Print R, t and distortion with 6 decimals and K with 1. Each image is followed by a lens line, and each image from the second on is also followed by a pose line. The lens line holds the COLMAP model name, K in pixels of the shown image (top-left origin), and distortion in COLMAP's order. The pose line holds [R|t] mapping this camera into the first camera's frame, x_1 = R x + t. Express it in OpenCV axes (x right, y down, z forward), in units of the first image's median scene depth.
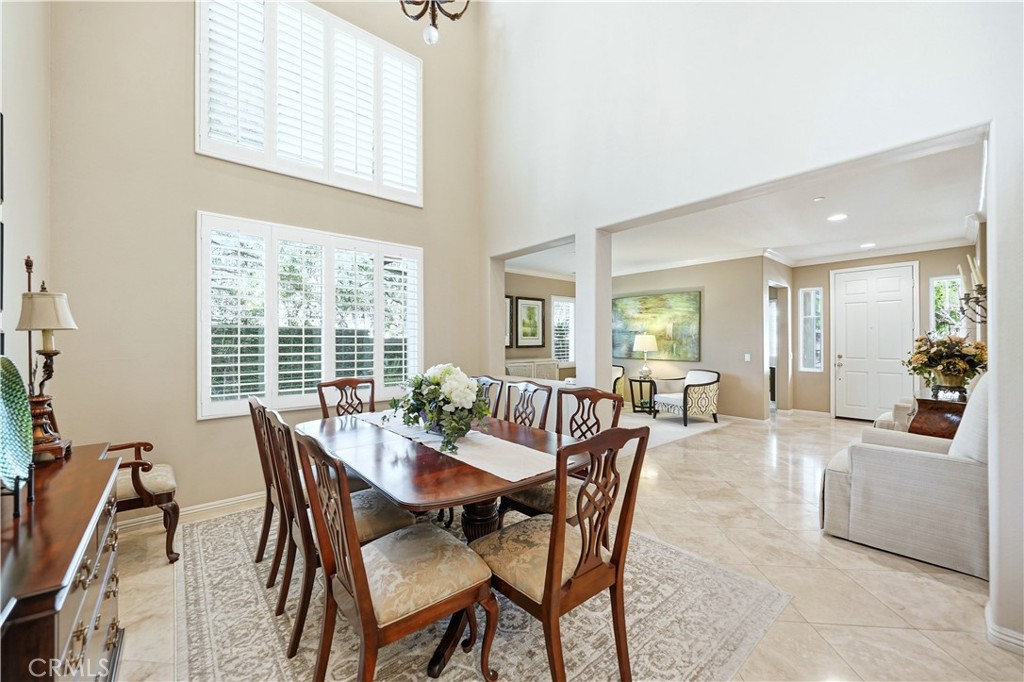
lens RADIAL K [[387.1, 0, 512.0], [0, 387.1, 341.0], [0, 0, 1]] dist [-0.000215, -0.000051]
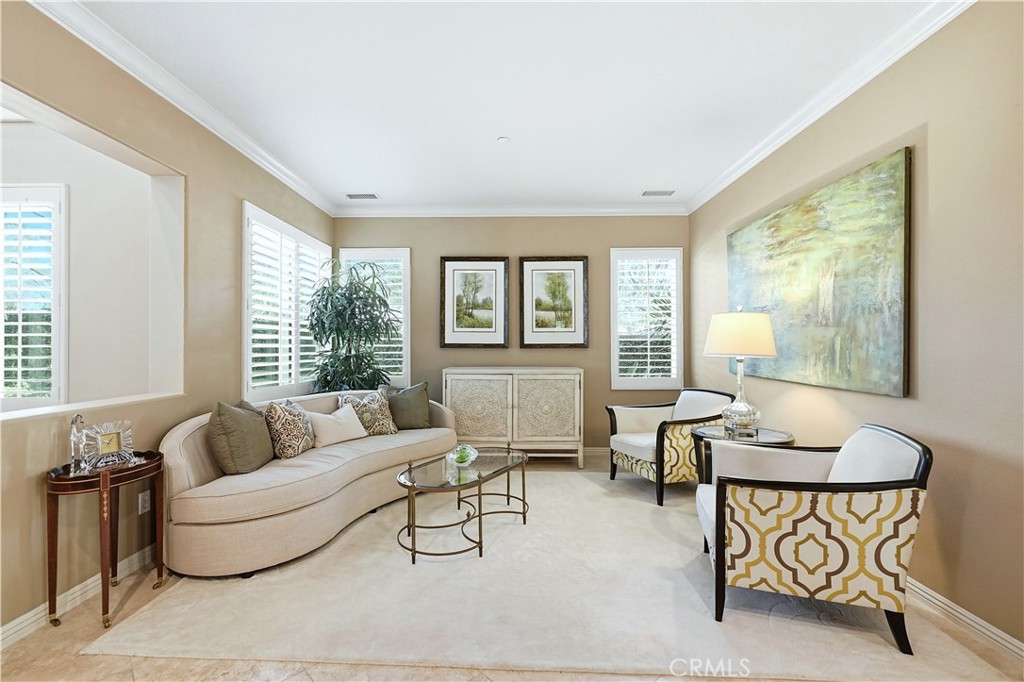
lens RADIAL K [[440.4, 0, 507.5], [0, 440.4, 342.9], [0, 0, 1]] dist [-0.000121, -0.000181]
pose [[0.745497, -0.002576, -0.666504, 0.847799], [0.000746, 0.999995, -0.003031, 0.024637], [0.666508, 0.001762, 0.745496, 1.001557]]
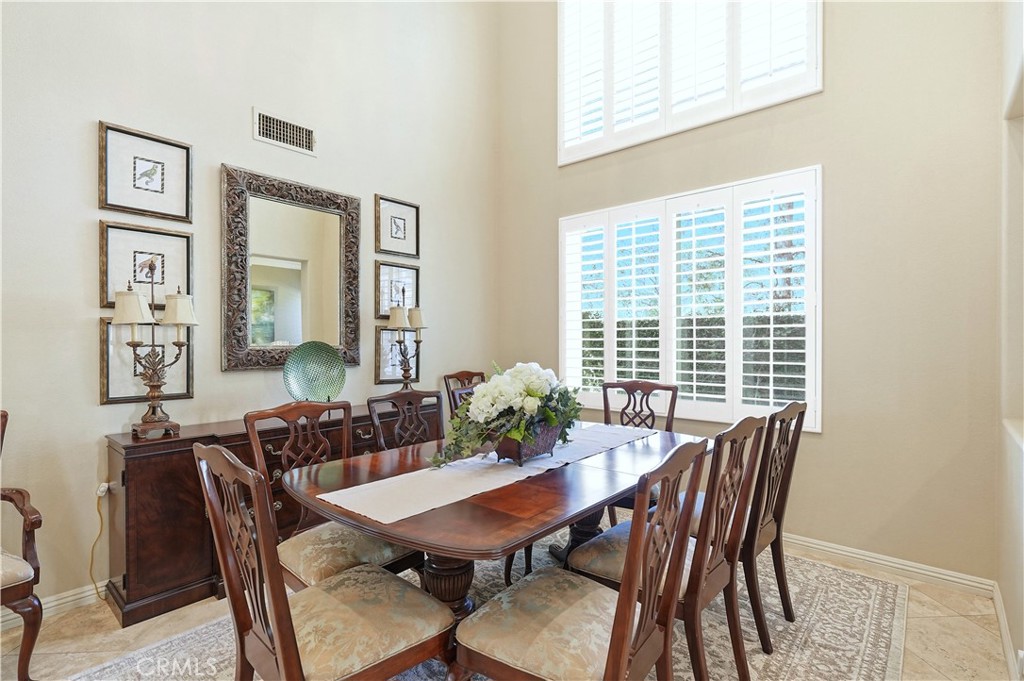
lens RADIAL K [[496.5, 0, 512.0], [0, 496.5, 340.5], [0, 0, 1]] dist [0.015244, -0.000184]
pose [[0.136339, 0.001541, -0.990661, 0.400099], [0.004152, 0.999989, 0.002127, 0.008143], [0.990654, -0.004403, 0.136331, 0.447224]]
